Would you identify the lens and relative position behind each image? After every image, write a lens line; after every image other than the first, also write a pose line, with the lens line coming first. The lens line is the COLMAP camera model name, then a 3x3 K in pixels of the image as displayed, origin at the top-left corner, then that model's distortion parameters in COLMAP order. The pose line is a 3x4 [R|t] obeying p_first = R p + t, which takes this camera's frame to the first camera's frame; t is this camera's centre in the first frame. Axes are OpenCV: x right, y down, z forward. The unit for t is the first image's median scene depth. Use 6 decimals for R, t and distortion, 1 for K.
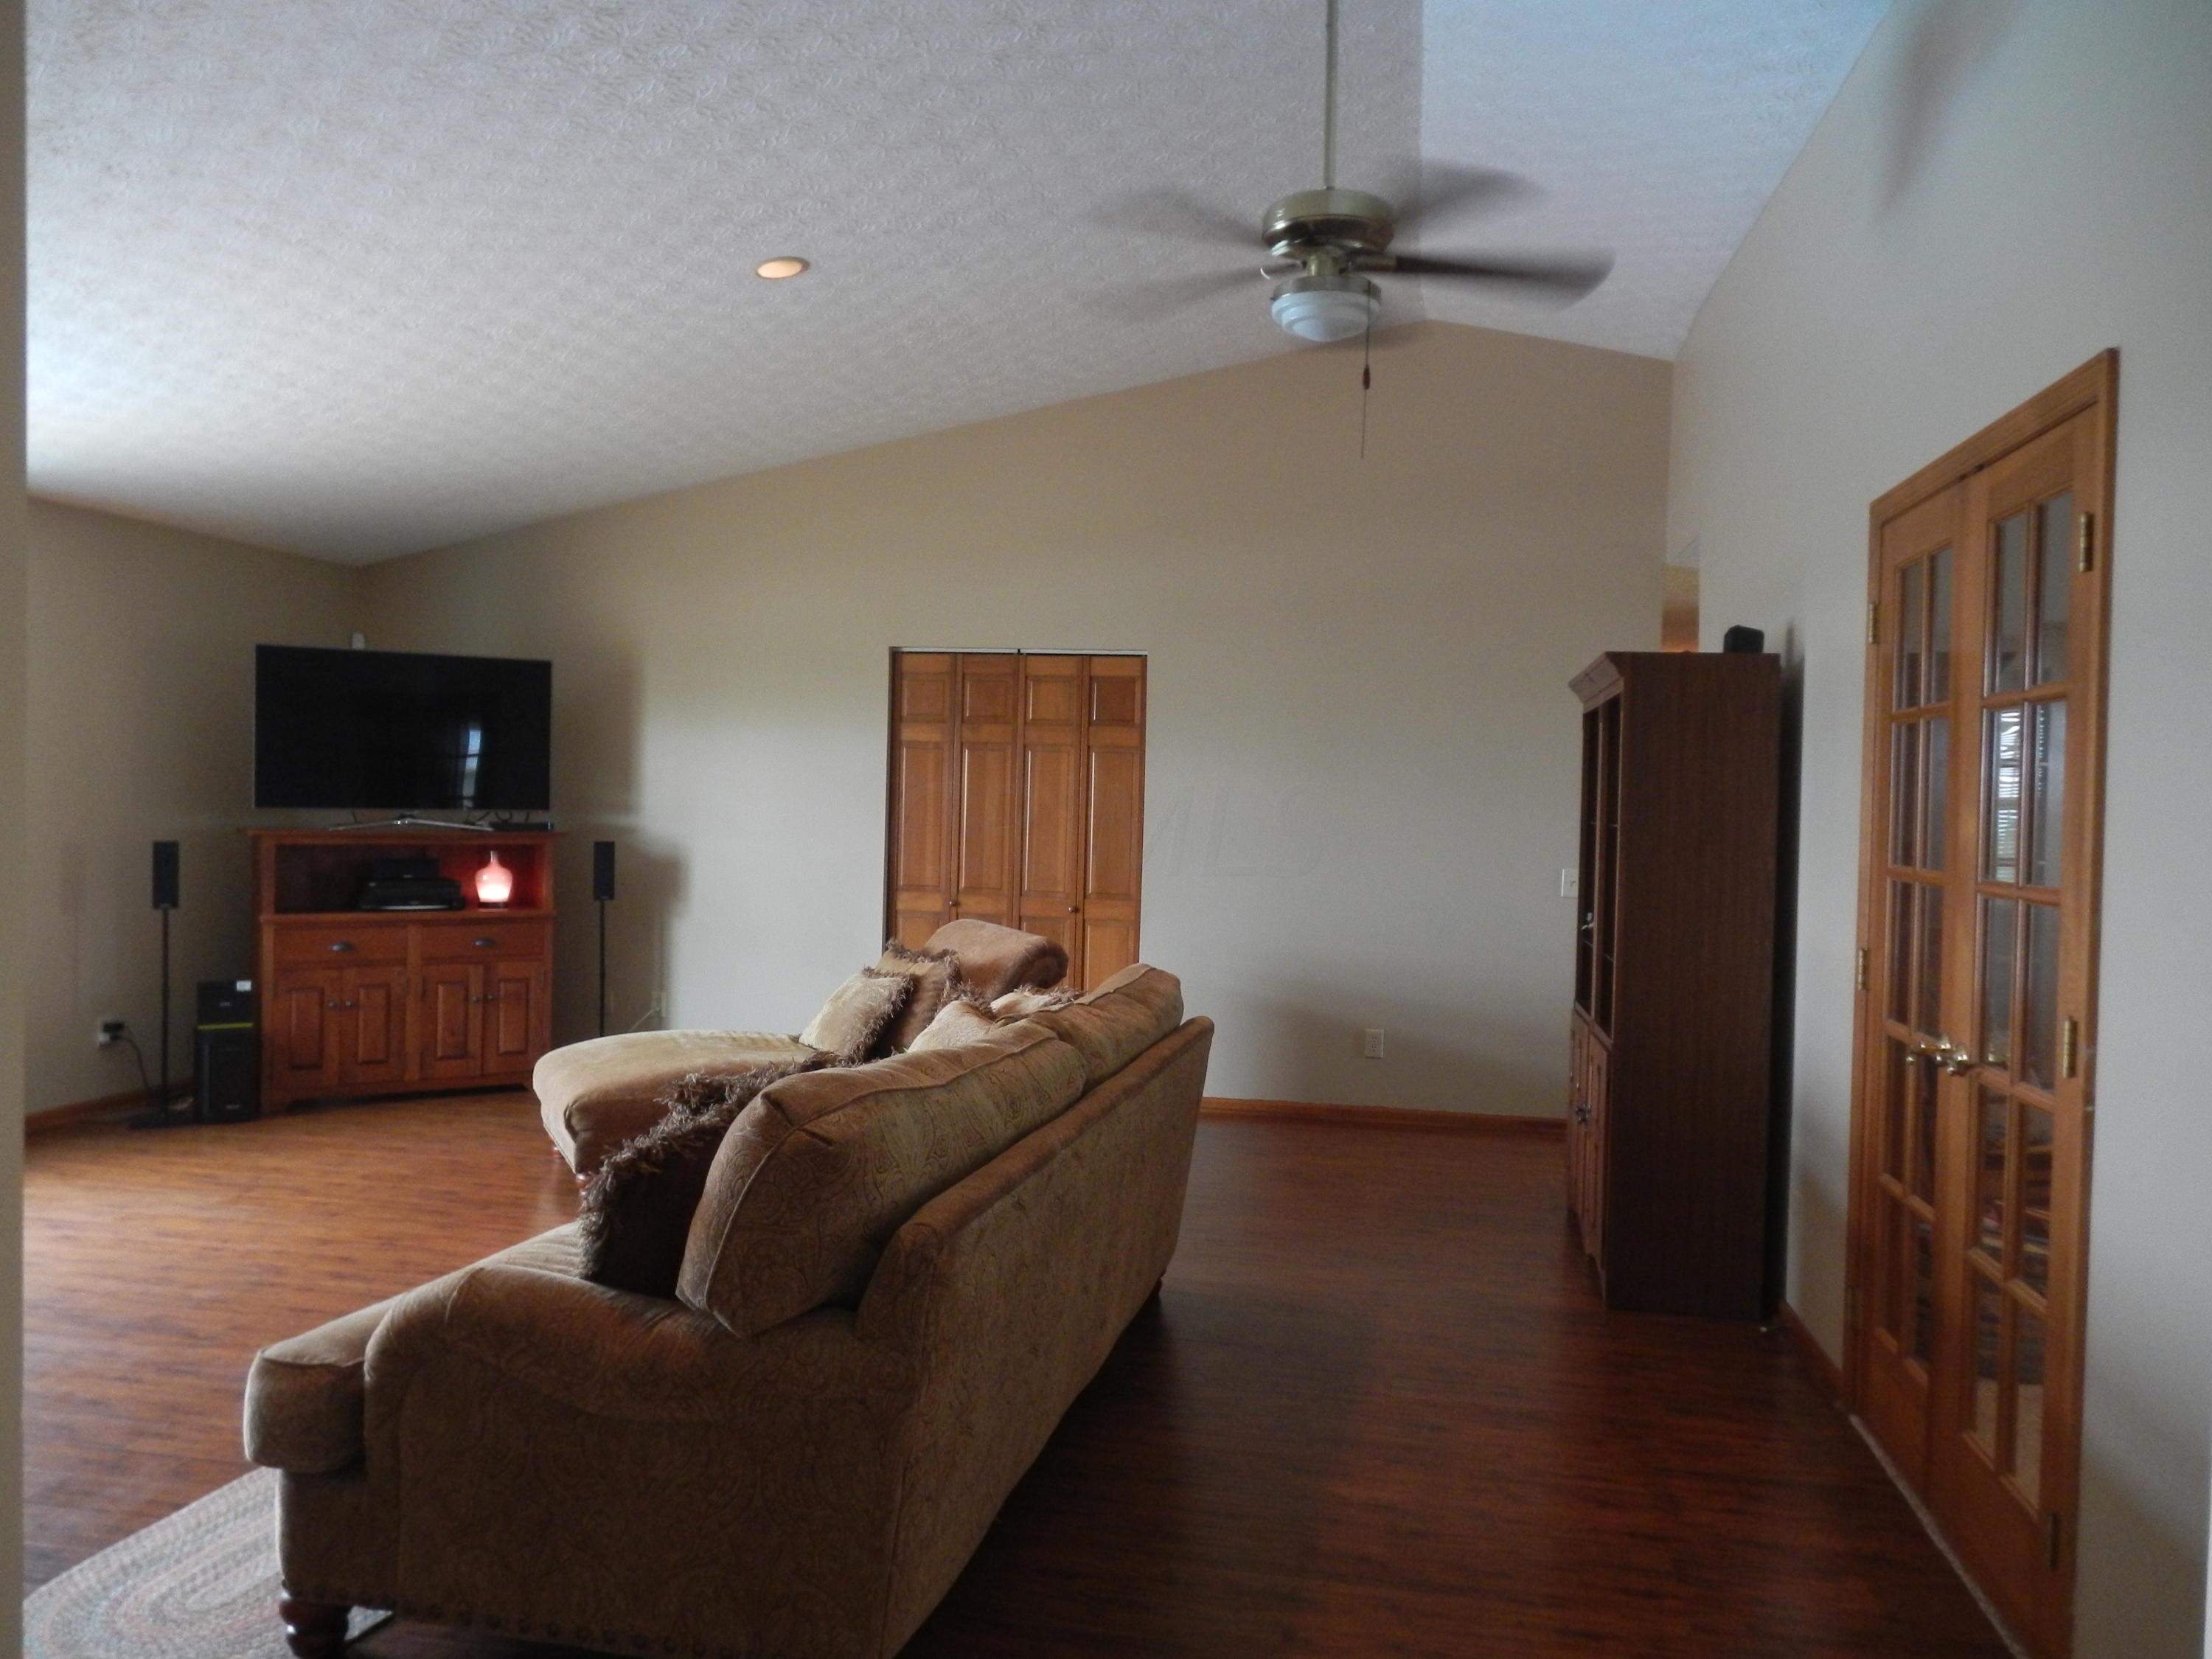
lens RADIAL K [[1664.4, 0, 1096.7], [0, 1664.4, 839.1], [0, 0, 1]] dist [0.018376, -0.007799]
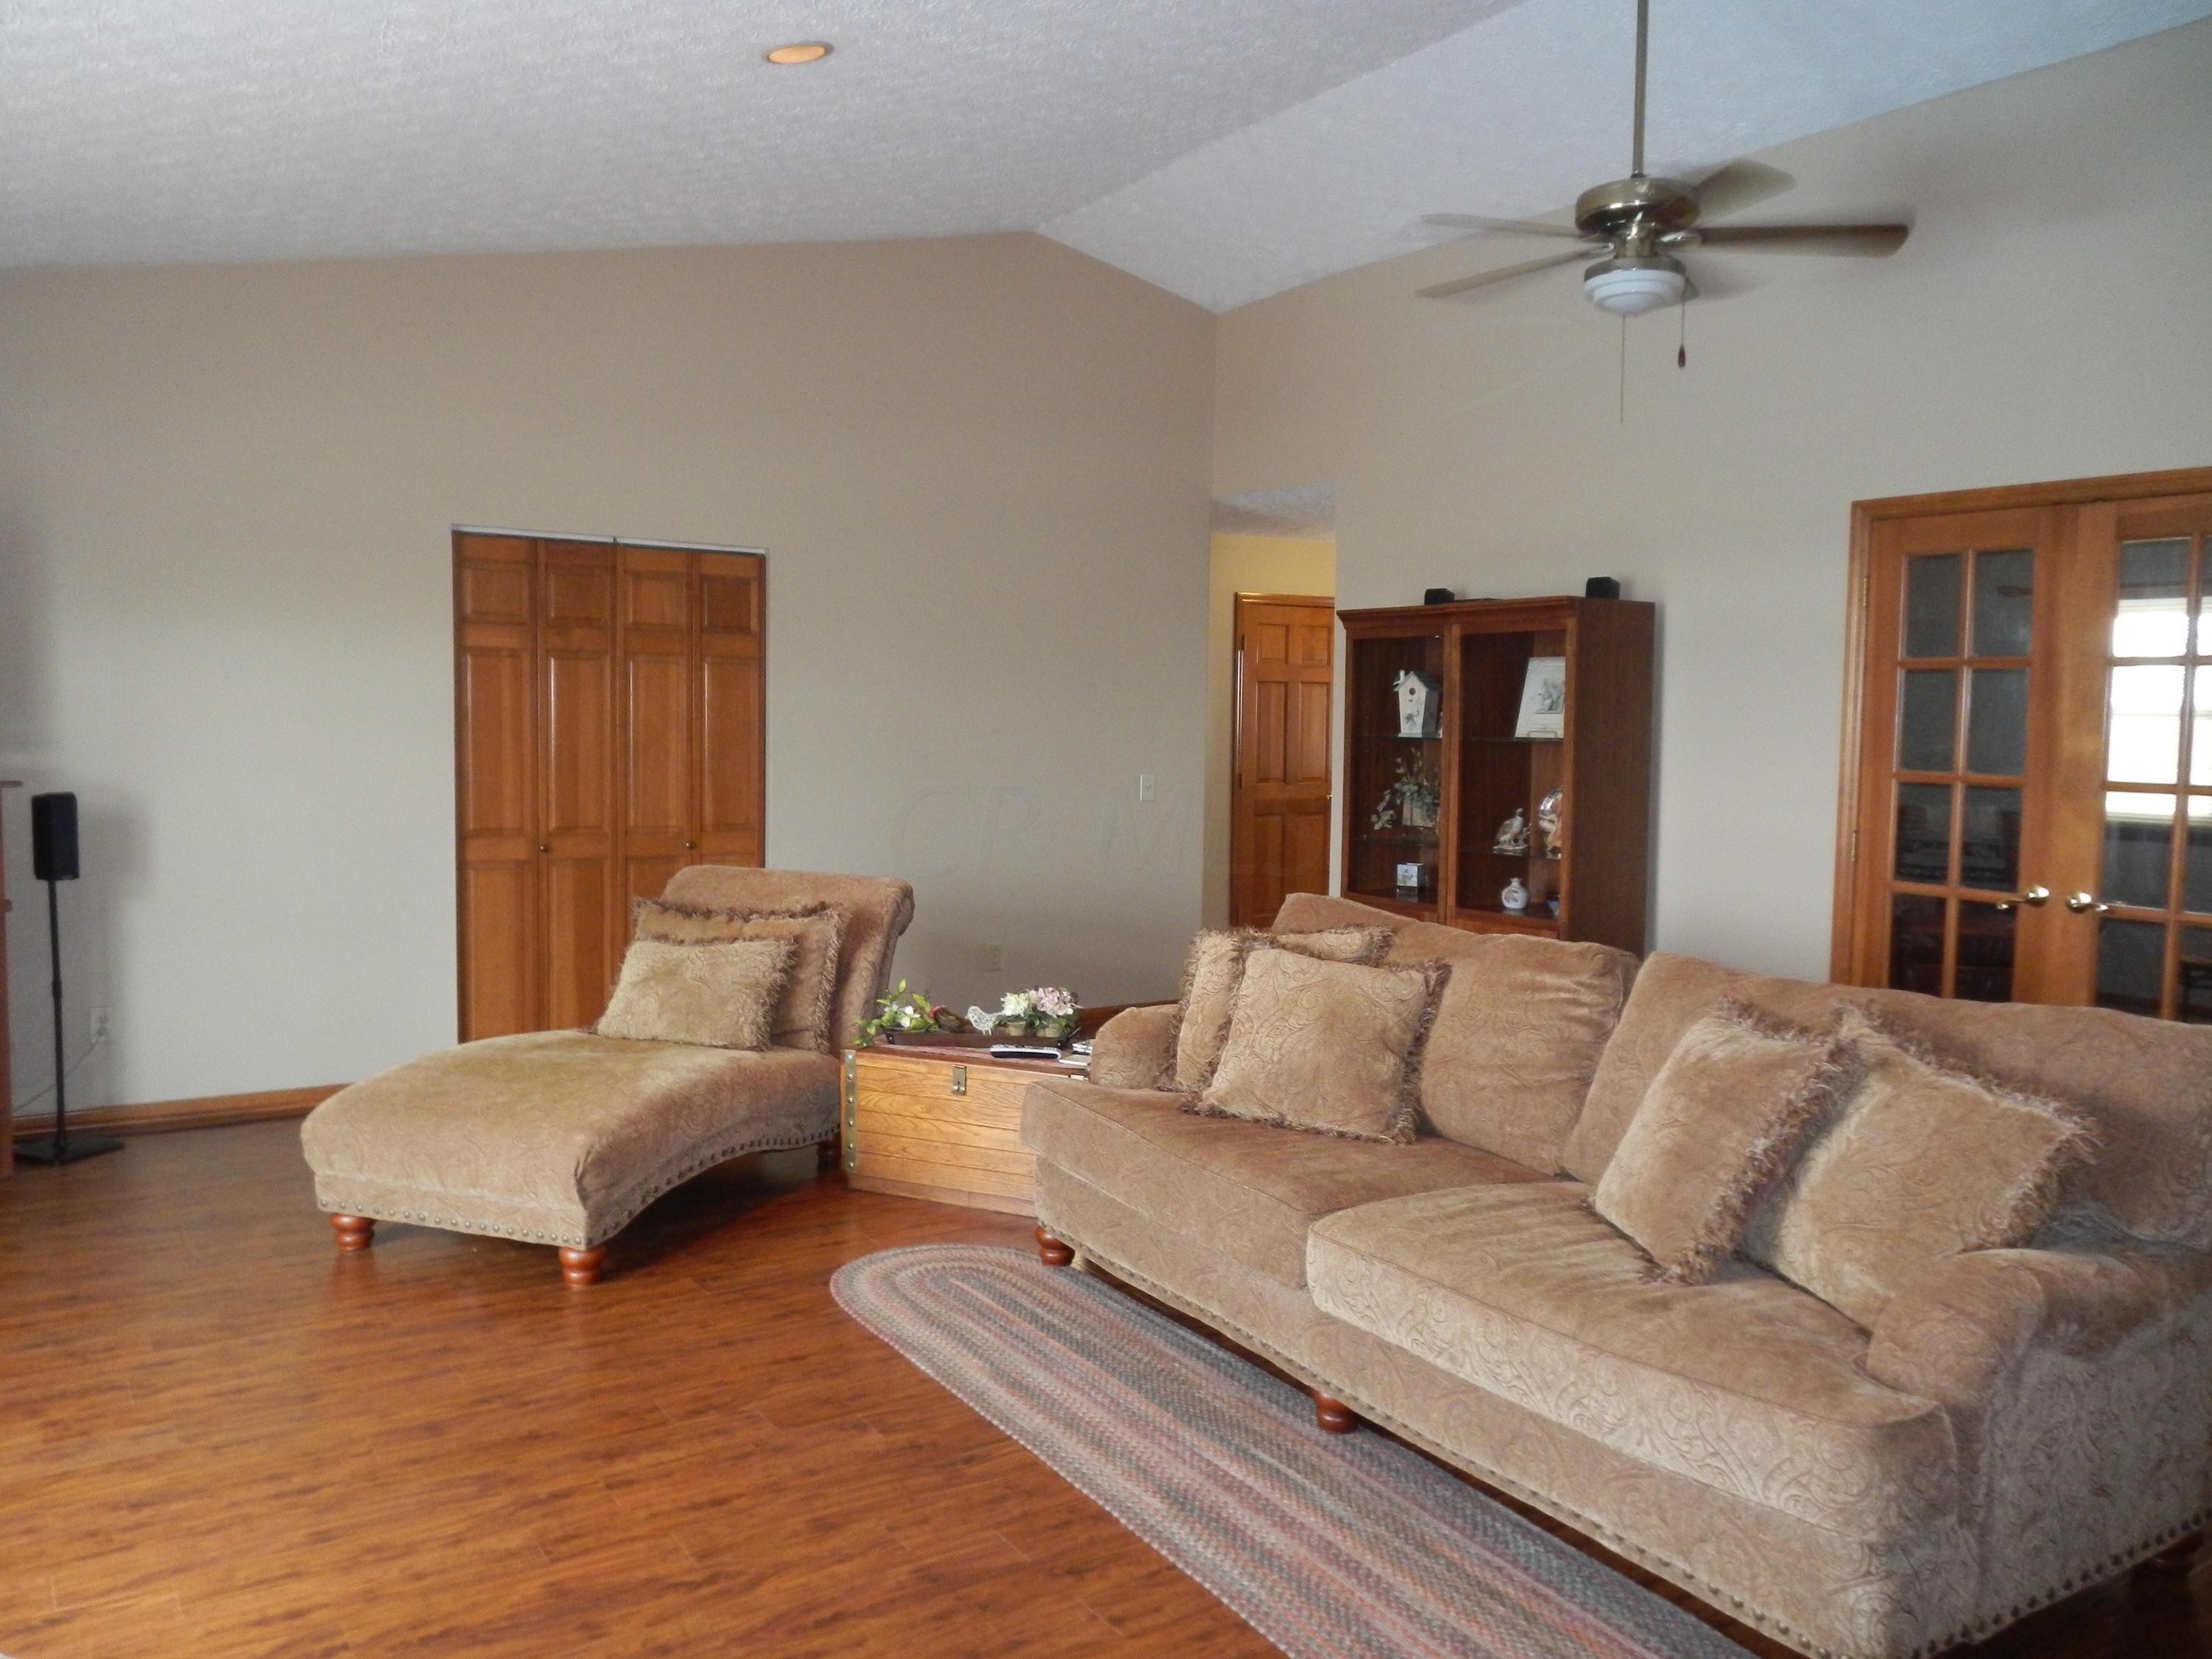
lens RADIAL K [[1664.4, 0, 1098.8], [0, 1664.4, 830.9], [0, 0, 1]] dist [0.018376, -0.007799]
pose [[0.707161, -0.065164, 0.704044, -0.476101], [0.022360, 0.997307, 0.069848, -0.021295], [-0.706699, -0.033651, 0.706713, 0.238296]]
